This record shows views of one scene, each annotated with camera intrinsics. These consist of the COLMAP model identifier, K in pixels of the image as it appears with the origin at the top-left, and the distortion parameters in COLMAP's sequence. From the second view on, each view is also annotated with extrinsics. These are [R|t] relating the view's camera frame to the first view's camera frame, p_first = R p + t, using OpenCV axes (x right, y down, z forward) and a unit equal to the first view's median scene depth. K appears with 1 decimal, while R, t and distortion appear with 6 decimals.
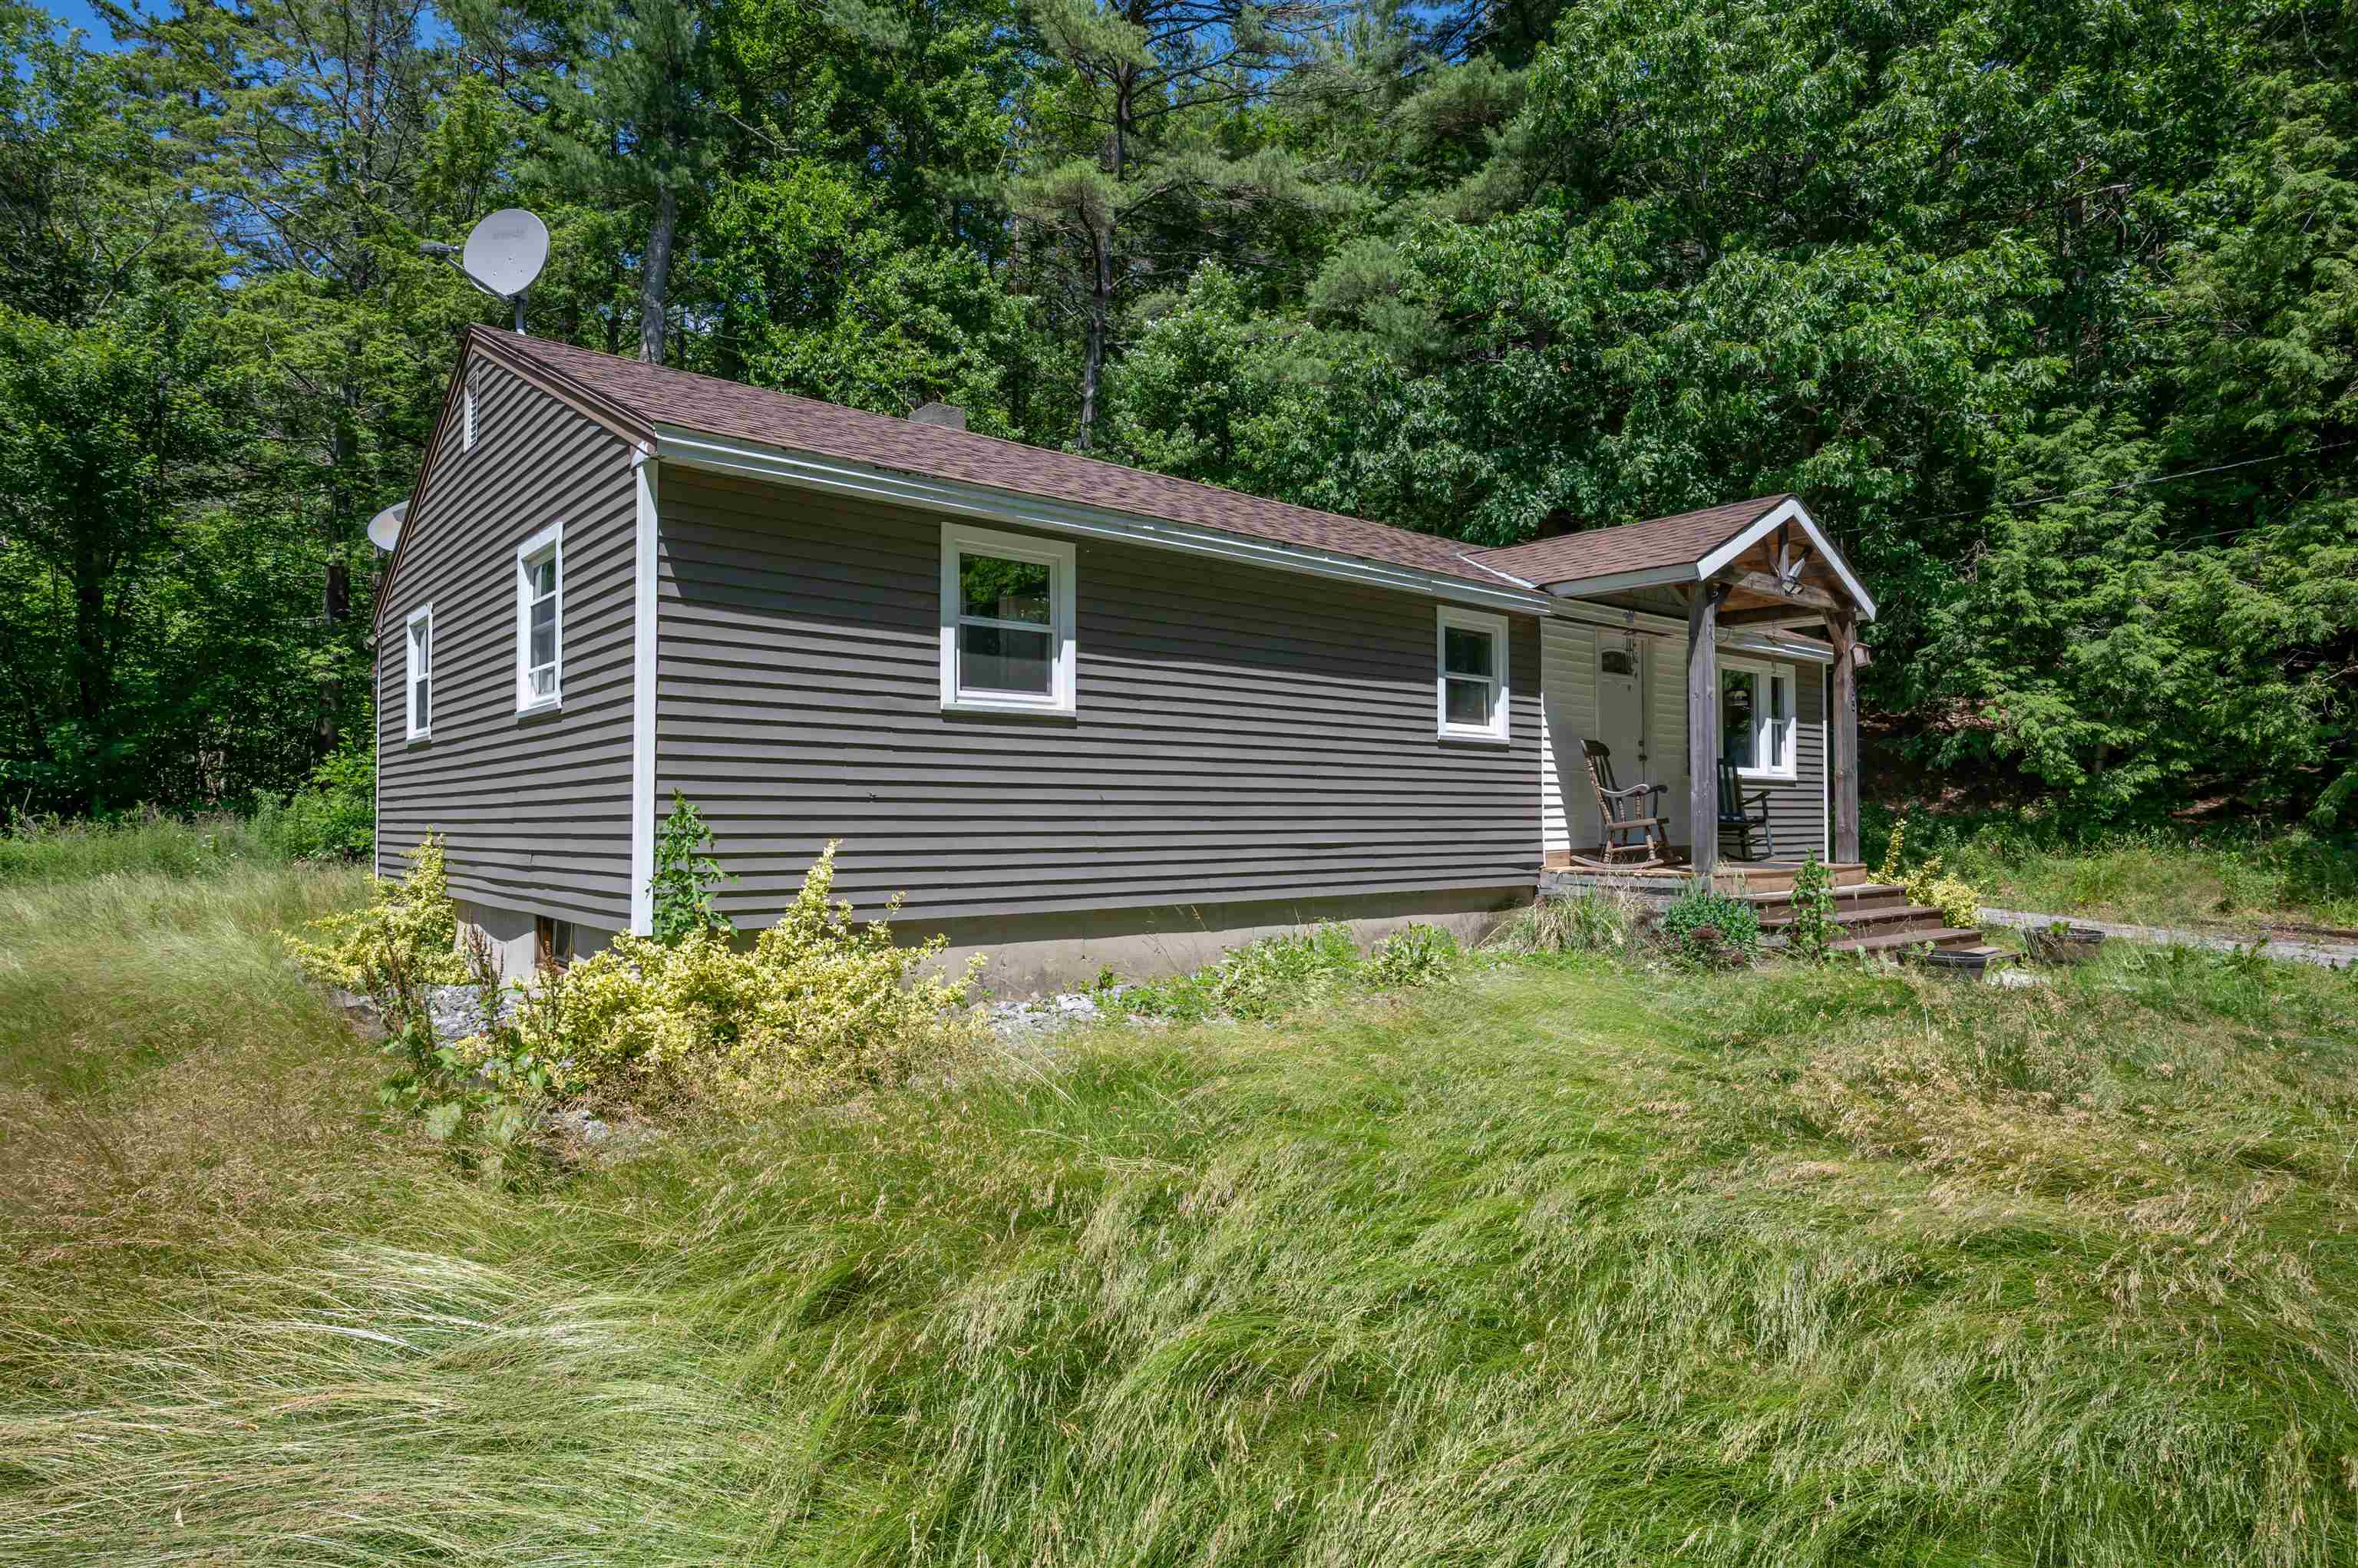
lens RADIAL K [[1319.2, 0, 1179.0], [0, 1319.2, 784.0], [0, 0, 1]] dist [-0.001275, -0.000084]
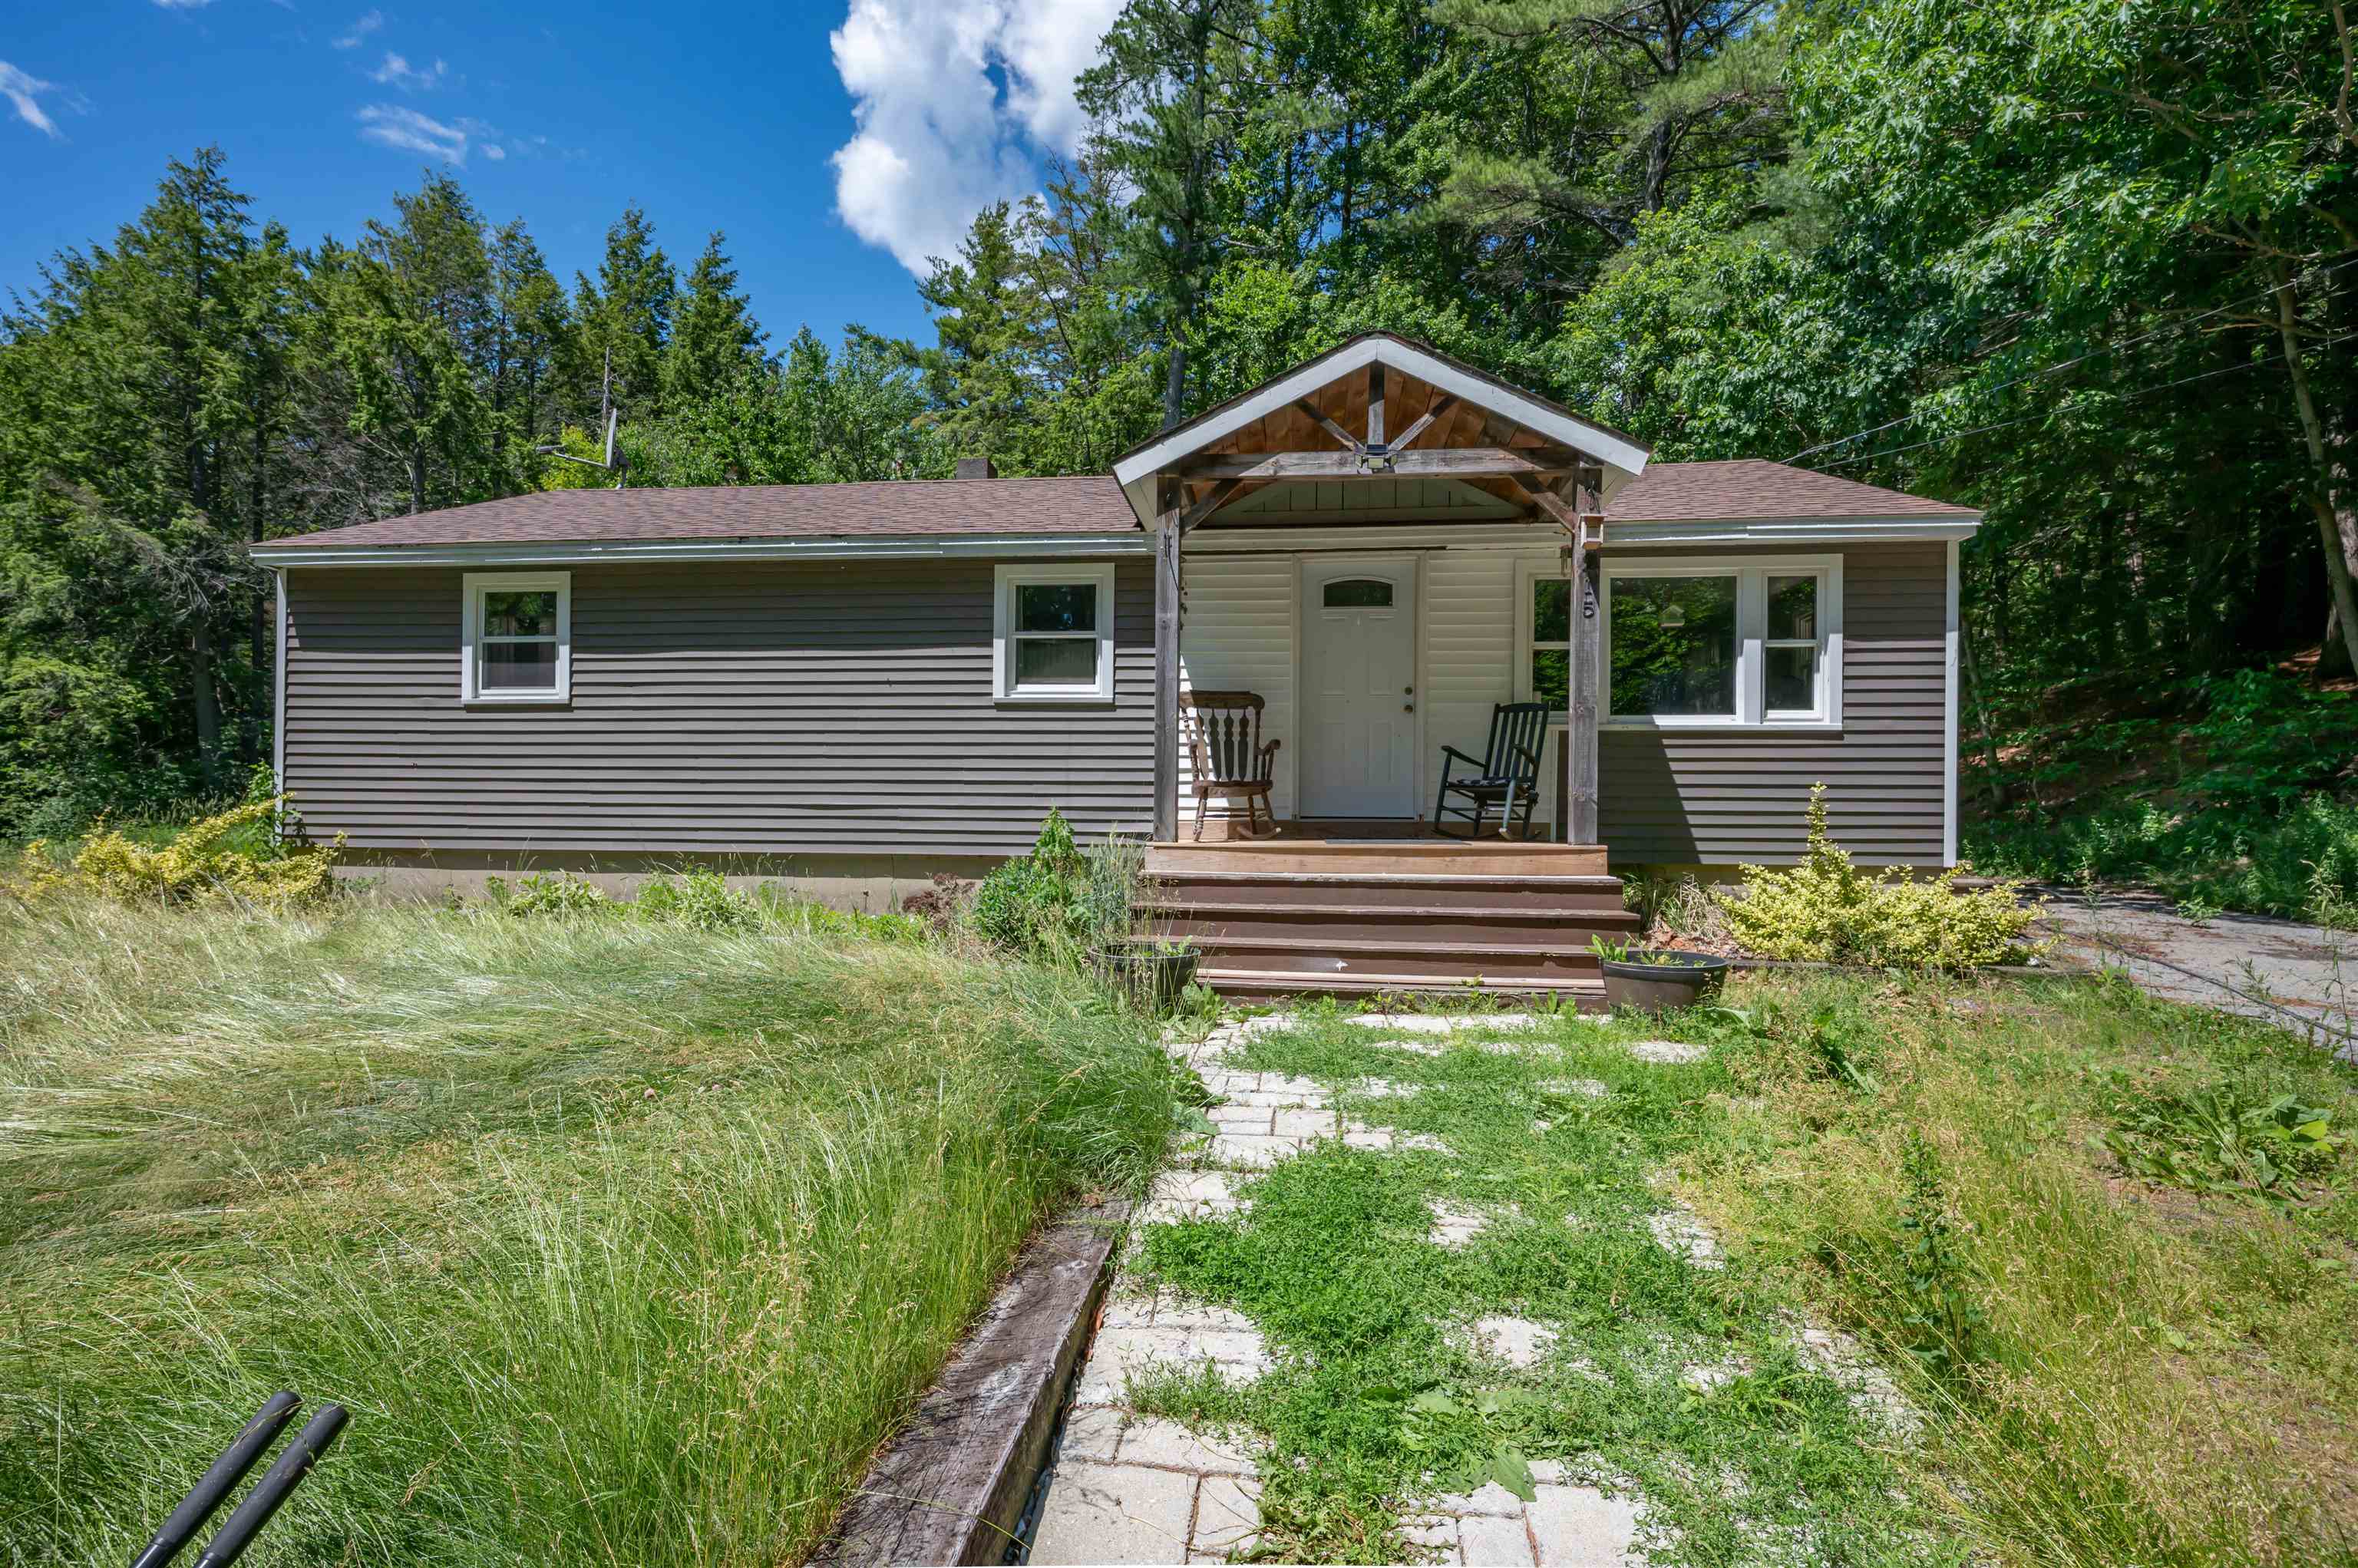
lens RADIAL K [[1133.2, 0, 1174.9], [0, 1133.2, 811.7], [0, 0, 1]] dist [-0.002149, -0.000939]
pose [[0.682424, 0.000209, -0.730957, 1.159019], [0.009395, 0.999915, 0.009057, 0.052854], [0.730896, -0.013048, 0.682364, 0.669992]]
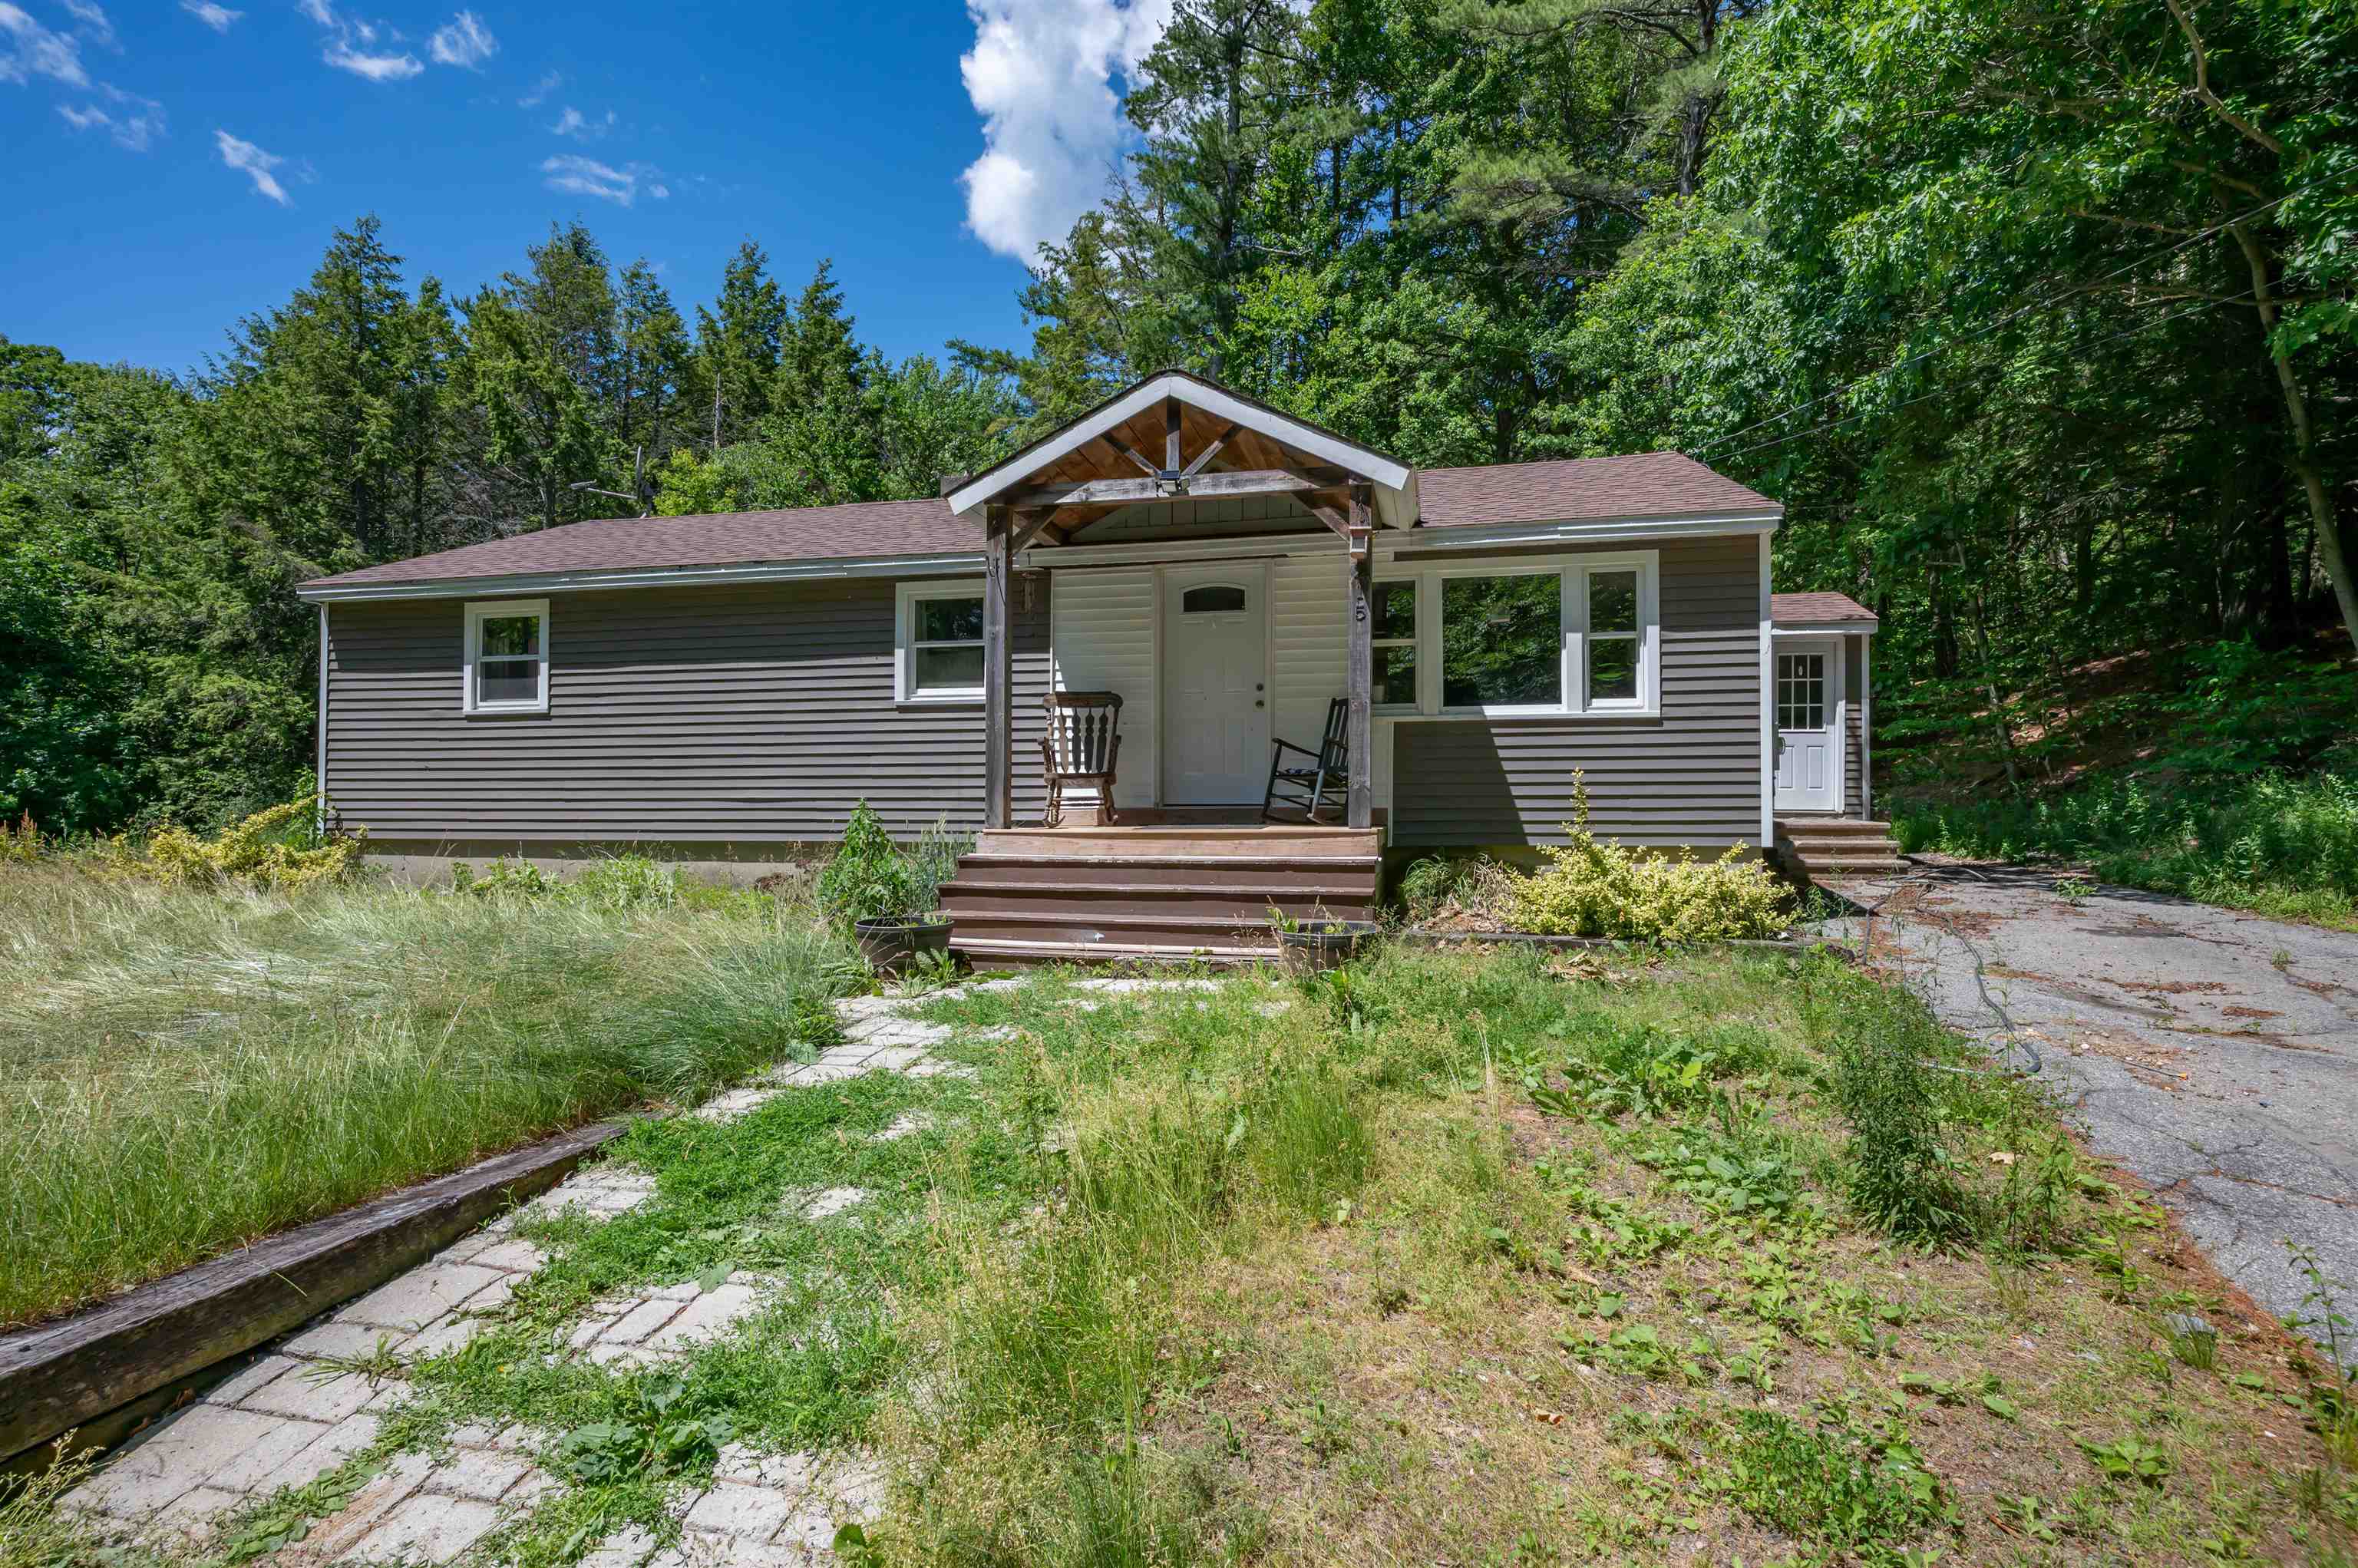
lens RADIAL K [[1124.1, 0, 1179.0], [0, 1124.1, 784.0], [0, 0, 1]] dist [-0.004627, 0.000267]
pose [[0.603466, -0.017531, -0.797196, 1.389526], [0.020946, 0.999762, -0.006130, 0.054576], [0.797114, -0.012999, 0.603689, 0.798181]]
